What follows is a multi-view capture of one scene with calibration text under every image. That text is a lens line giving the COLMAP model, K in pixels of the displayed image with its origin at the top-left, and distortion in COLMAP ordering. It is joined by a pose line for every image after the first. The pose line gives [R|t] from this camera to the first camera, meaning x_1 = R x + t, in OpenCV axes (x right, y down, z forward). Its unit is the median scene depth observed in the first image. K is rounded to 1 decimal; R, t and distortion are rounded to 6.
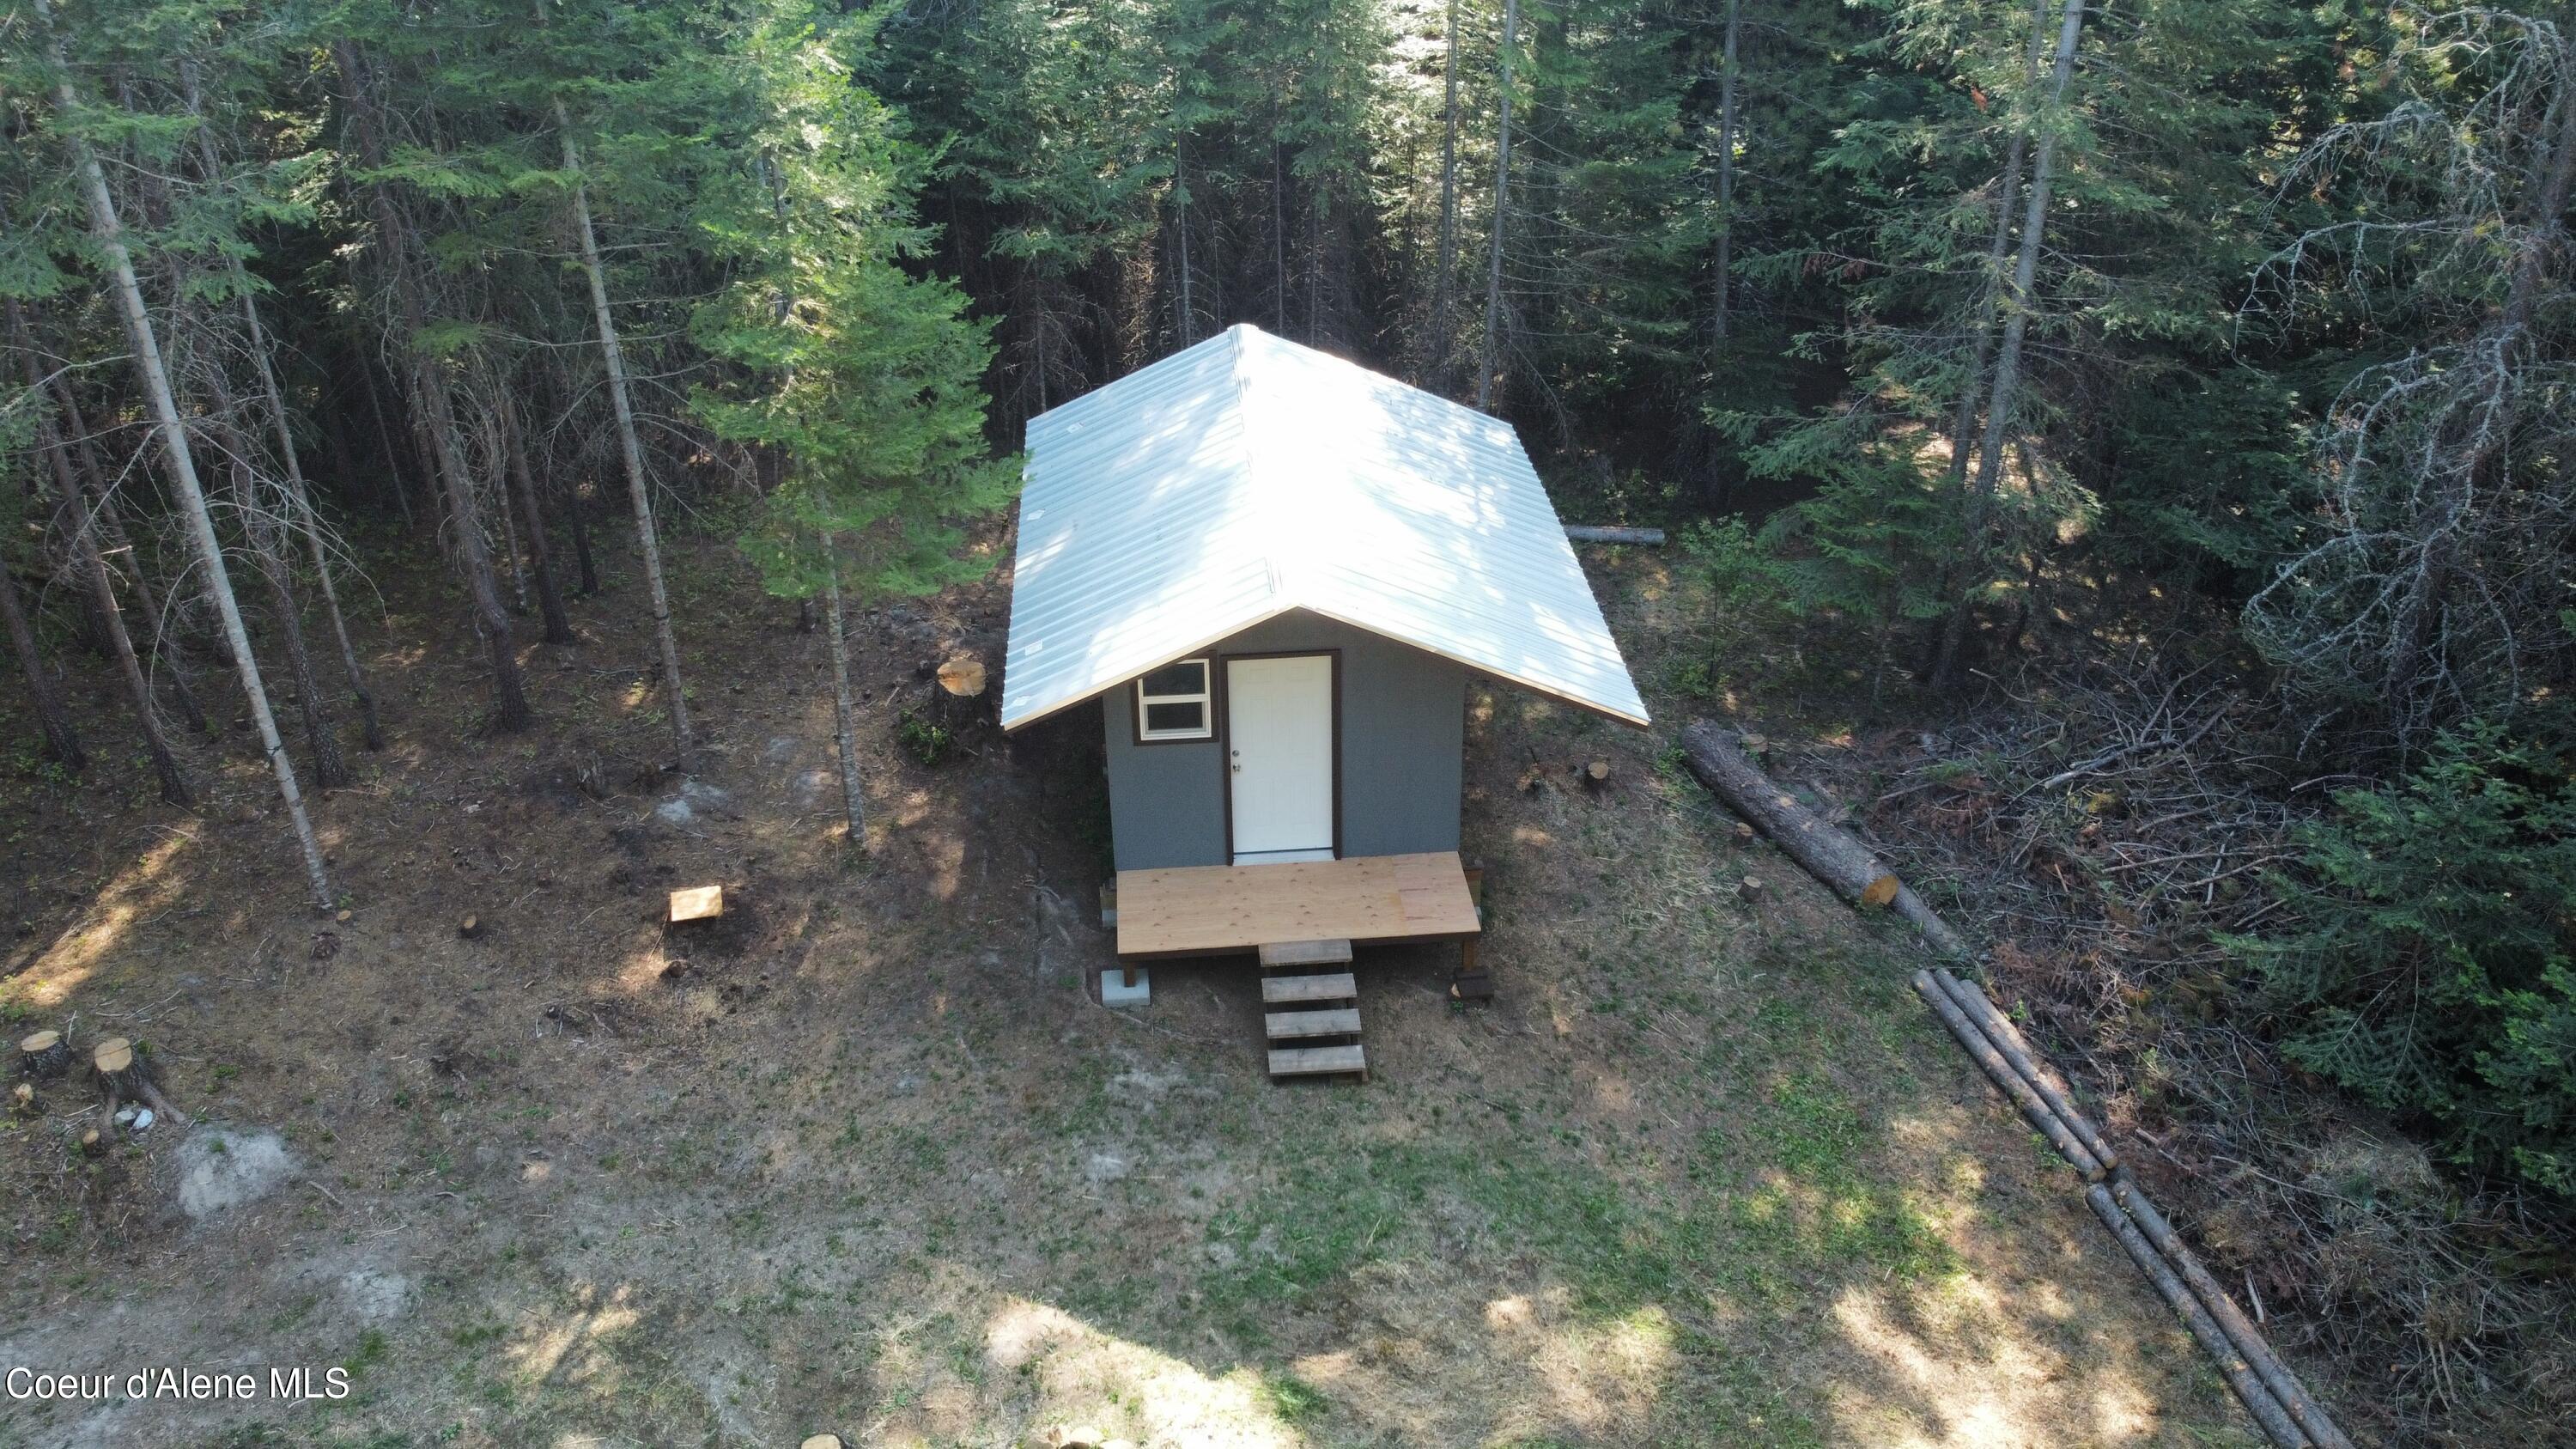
lens RADIAL K [[1985.1, 0, 1287.2], [0, 1985.1, 723.9], [0, 0, 1]] dist [-0.015081, 0.008918]
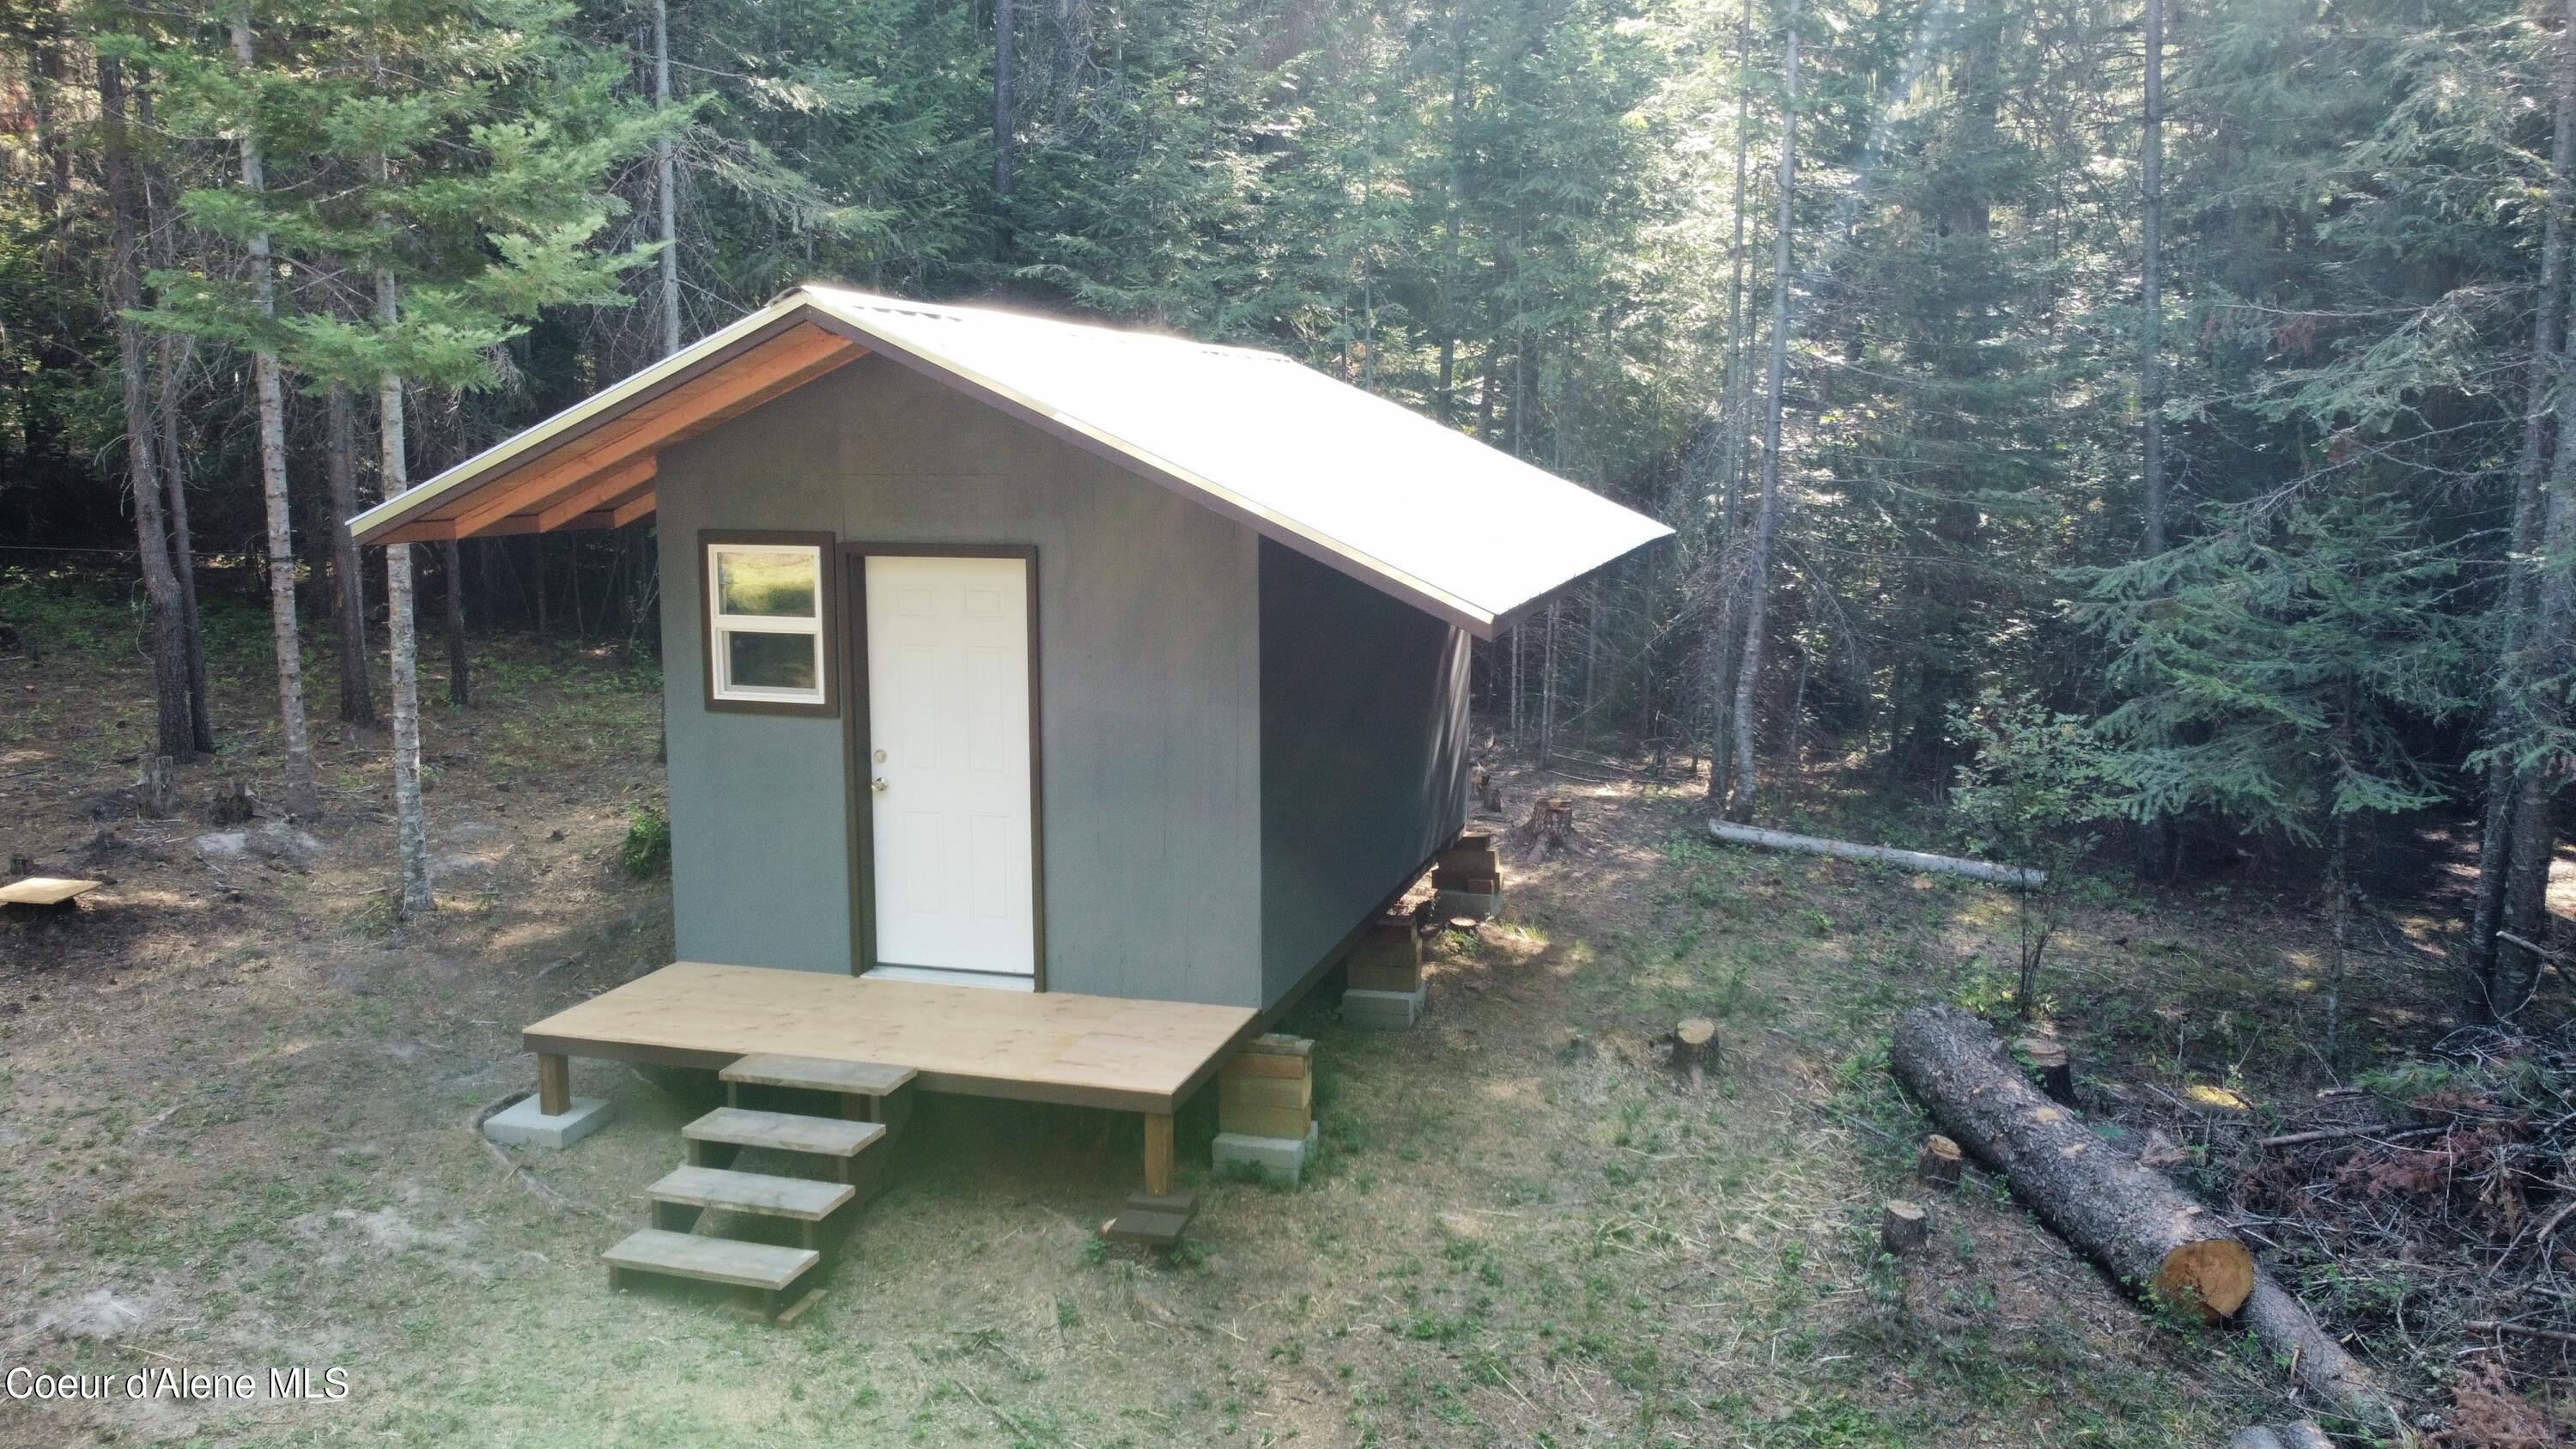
lens RADIAL K [[1985.1, 0, 1291.3], [0, 1985.1, 726.7], [0, 0, 1]] dist [-0.015081, 0.008918]
pose [[0.933132, 0.066958, -0.353245, 0.284817], [-0.191518, 0.924080, -0.330753, 0.173692], [0.304280, 0.376289, 0.875112, 0.559790]]
